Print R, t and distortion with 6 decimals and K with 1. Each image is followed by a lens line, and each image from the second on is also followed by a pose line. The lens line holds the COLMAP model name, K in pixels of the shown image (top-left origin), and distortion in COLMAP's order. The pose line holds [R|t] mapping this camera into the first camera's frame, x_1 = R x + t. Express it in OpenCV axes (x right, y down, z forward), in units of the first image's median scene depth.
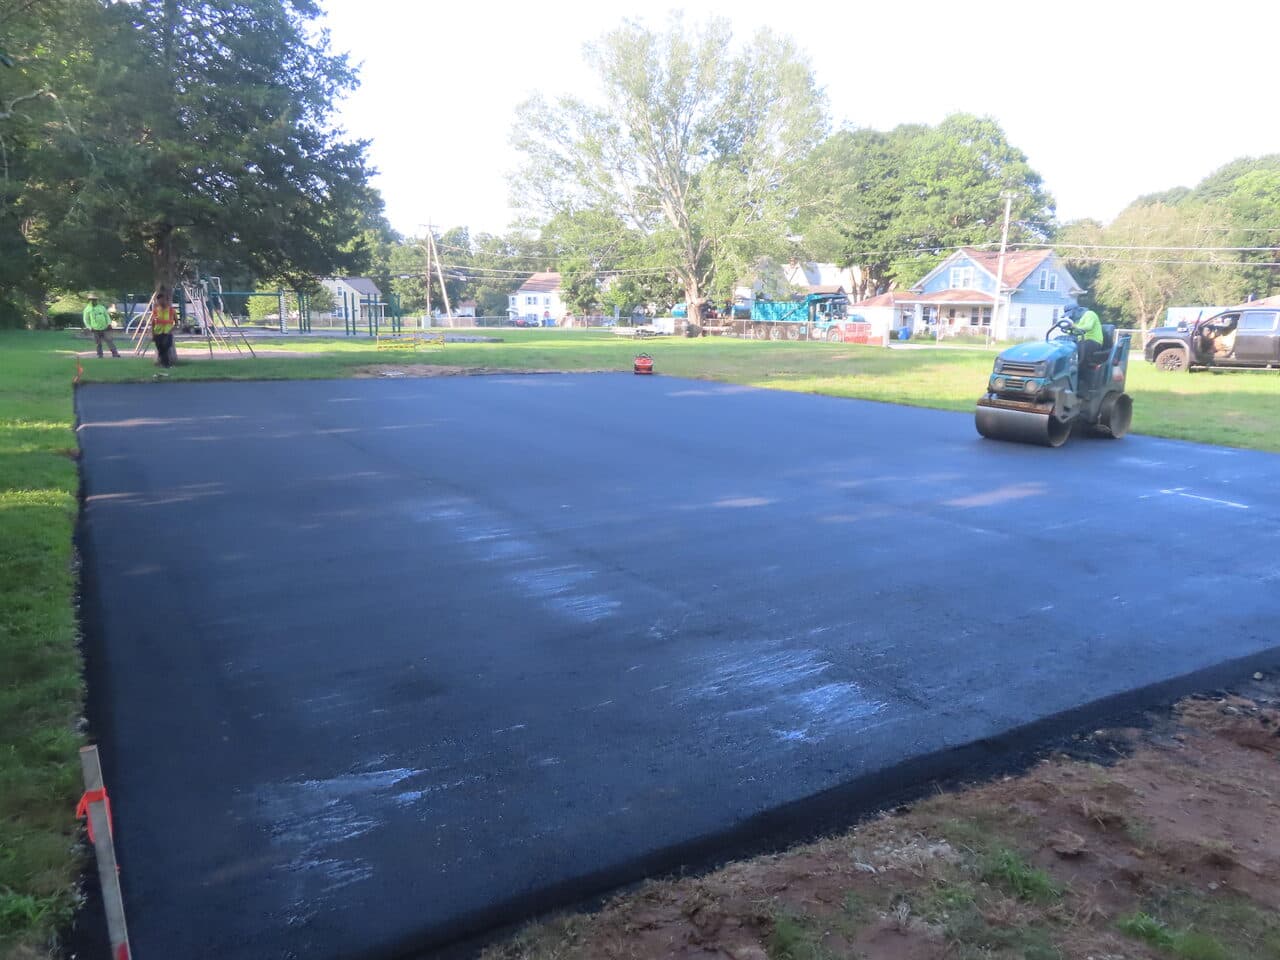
lens RADIAL K [[945.1, 0, 645.8], [0, 945.1, 484.2], [0, 0, 1]] dist [0.004808, 0.007205]
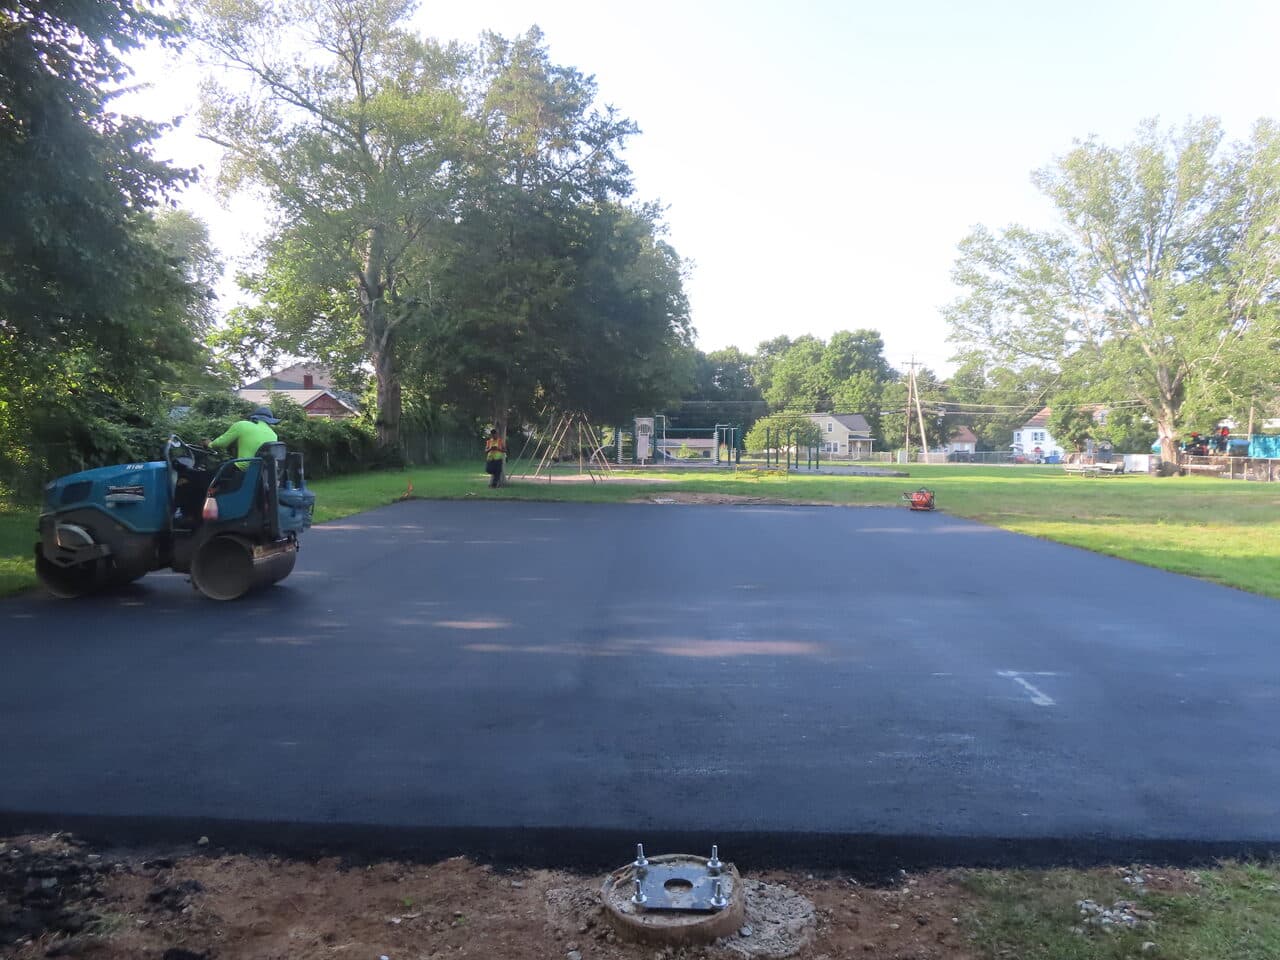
lens RADIAL K [[945.1, 0, 645.8], [0, 945.1, 484.2], [0, 0, 1]] dist [0.004808, 0.007205]
pose [[0.843715, 0.024501, -0.536232, 0.112956], [-0.100366, 0.988541, -0.112750, -0.004579], [0.527325, 0.148949, 0.836506, 0.034816]]
